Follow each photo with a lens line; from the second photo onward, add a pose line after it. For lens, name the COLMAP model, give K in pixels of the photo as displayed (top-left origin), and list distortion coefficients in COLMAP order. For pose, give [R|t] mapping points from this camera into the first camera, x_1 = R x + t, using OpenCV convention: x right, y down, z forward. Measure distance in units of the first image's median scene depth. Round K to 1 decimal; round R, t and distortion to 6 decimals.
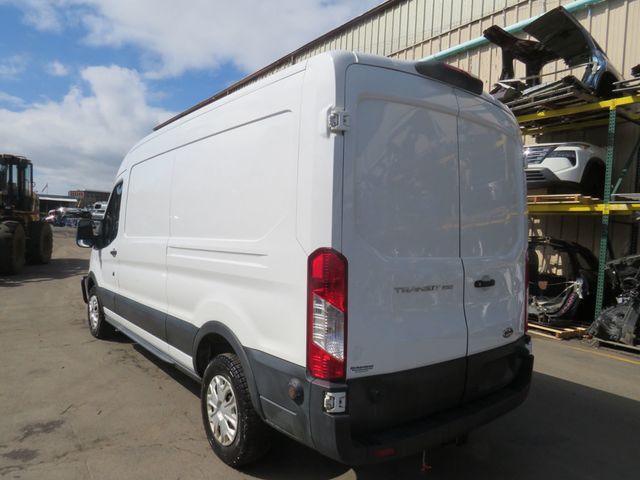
lens RADIAL K [[459.7, 0, 317.5], [0, 459.7, 228.8], [0, 0, 1]] dist [-0.033232, -0.006598]
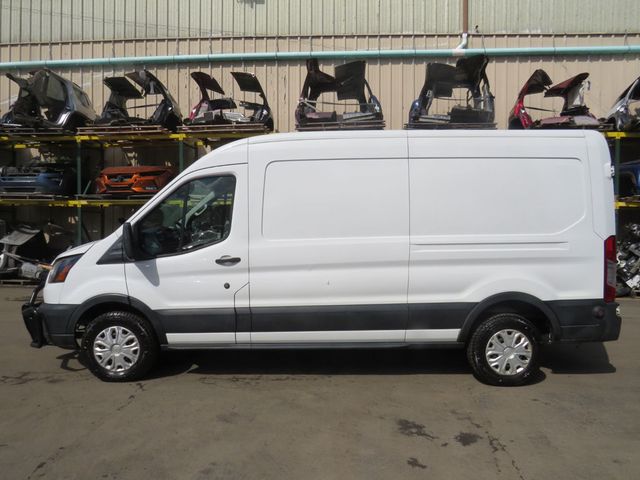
lens RADIAL K [[459.7, 0, 317.5], [0, 459.7, 228.8], [0, 0, 1]] dist [-0.033232, -0.006598]
pose [[0.615877, -0.036222, 0.787009, -1.488003], [0.015505, 0.999306, 0.033860, -0.046772], [-0.787690, -0.008651, 0.616011, 0.514789]]
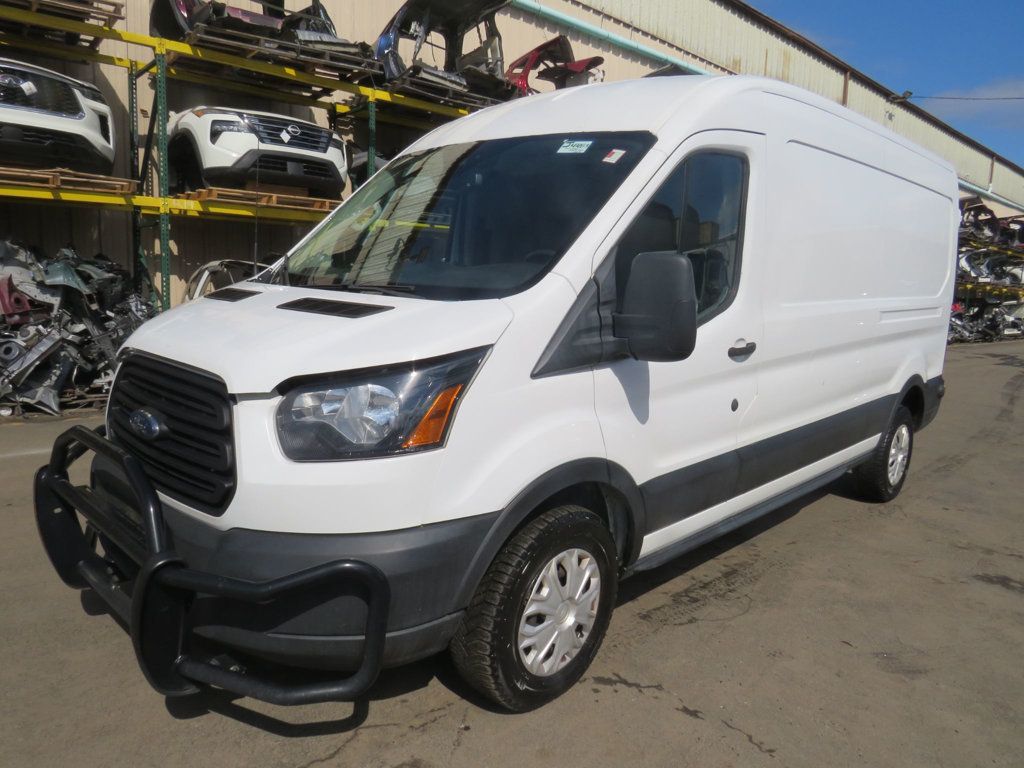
lens RADIAL K [[735.5, 0, 508.1], [0, 735.5, 366.1], [0, 0, 1]] dist [-0.033232, -0.006598]
pose [[-0.149894, -0.161983, 0.975343, -1.499838], [-0.063578, 0.986025, 0.153986, -0.022937], [-0.986656, -0.038929, -0.158098, 1.907995]]
